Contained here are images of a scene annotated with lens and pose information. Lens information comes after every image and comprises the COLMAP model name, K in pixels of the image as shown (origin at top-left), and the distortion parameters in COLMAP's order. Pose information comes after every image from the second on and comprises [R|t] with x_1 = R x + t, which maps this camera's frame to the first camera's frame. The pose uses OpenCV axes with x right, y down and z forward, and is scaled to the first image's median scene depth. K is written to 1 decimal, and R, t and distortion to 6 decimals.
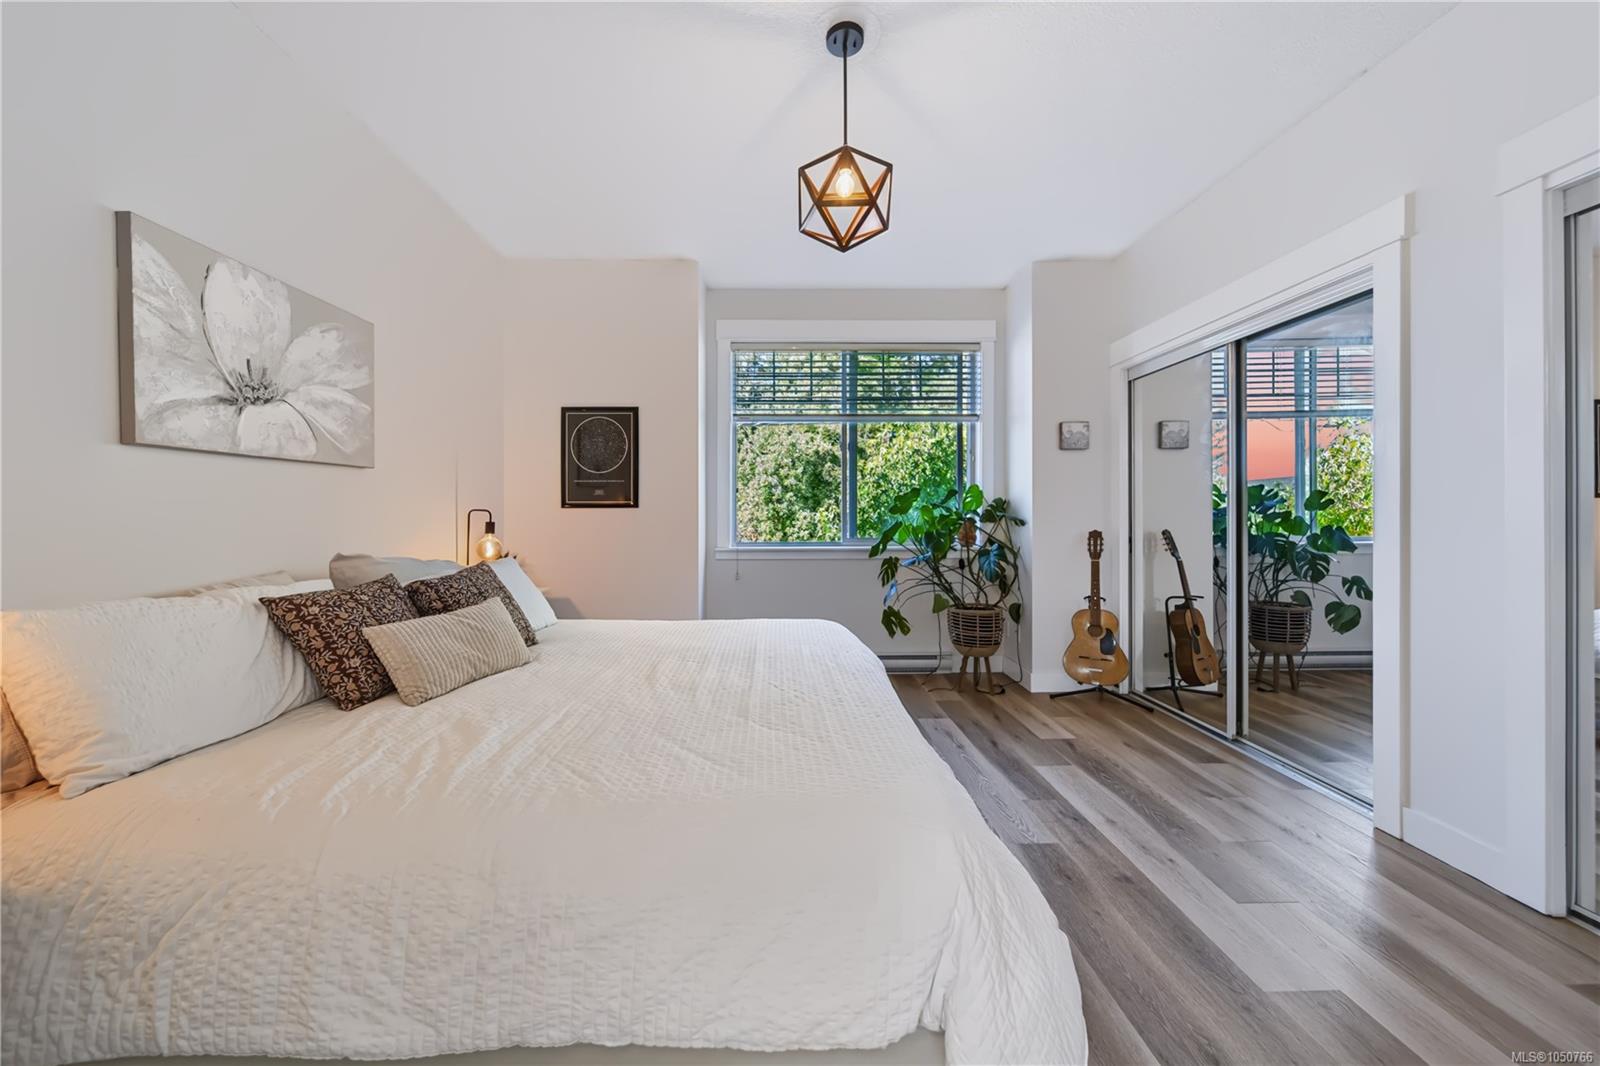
lens RADIAL K [[568.0, 0, 799.9], [0, 568.0, 514.1], [0, 0, 1]] dist [-0.001262, -0.000112]
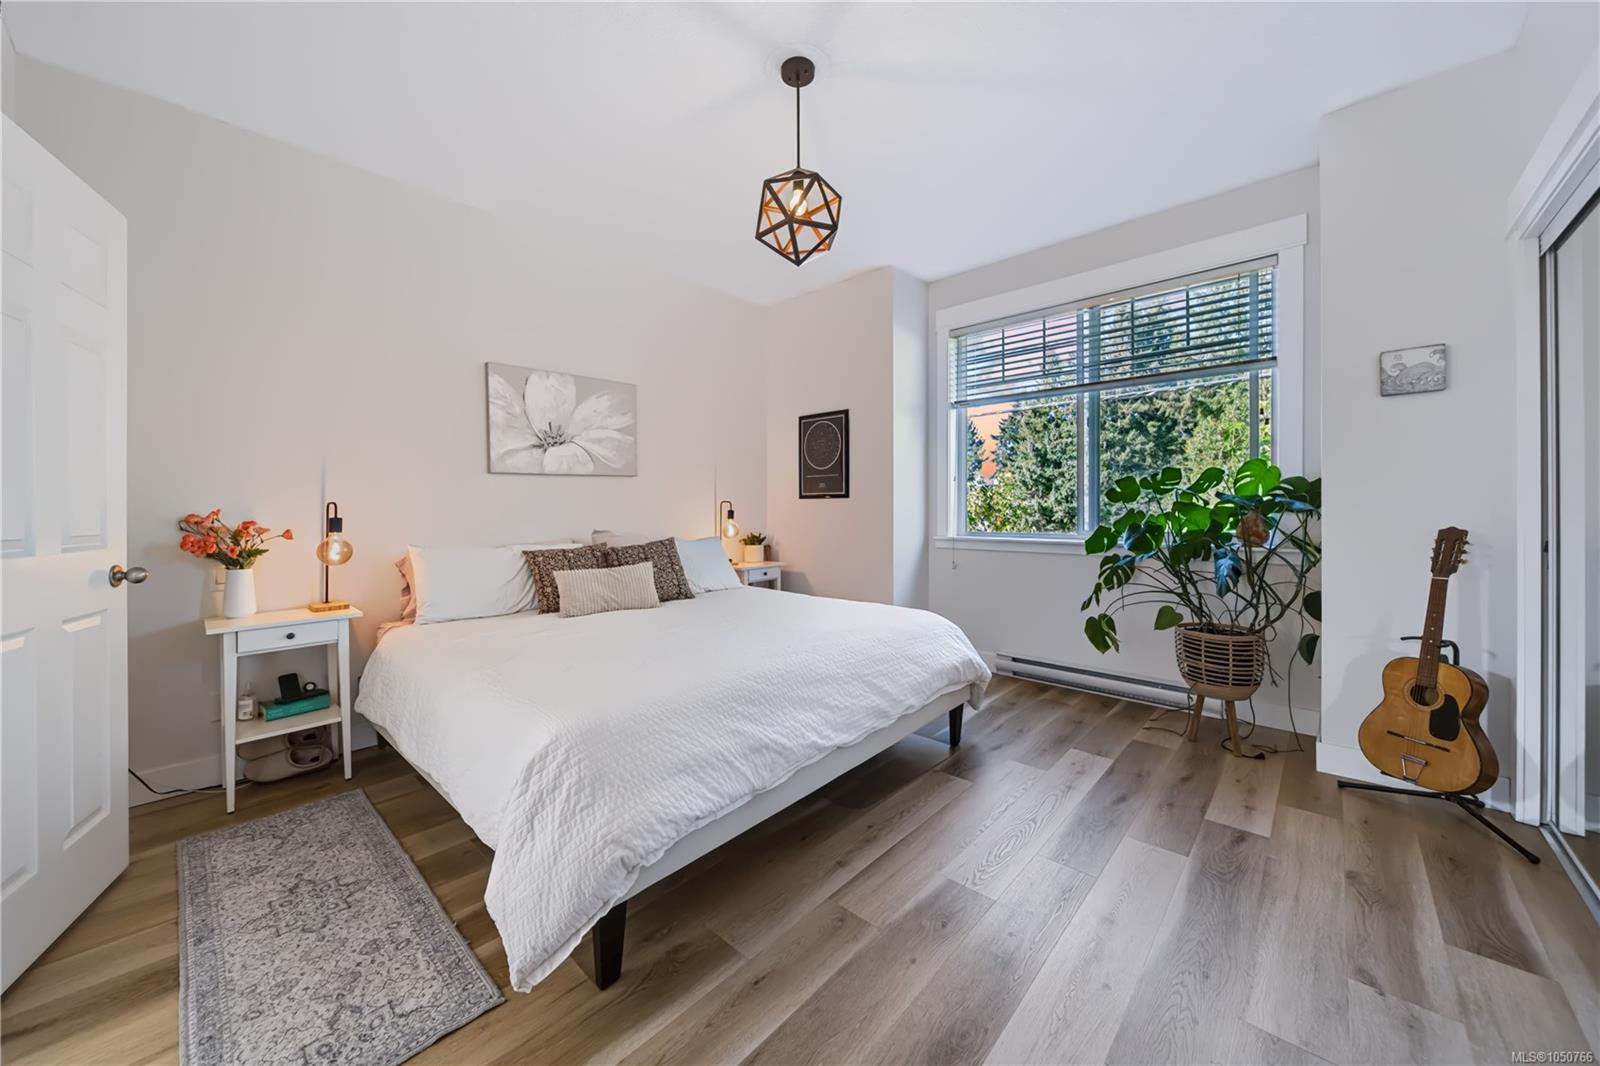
lens RADIAL K [[572.5, 0, 798.7], [0, 572.5, 503.1], [0, 0, 1]] dist [-0.002451, -0.000298]
pose [[0.722660, -0.005237, -0.691183, 0.717474], [0.008027, 0.999967, 0.000816, -0.004407], [0.691157, -0.006138, 0.722679, 0.172941]]
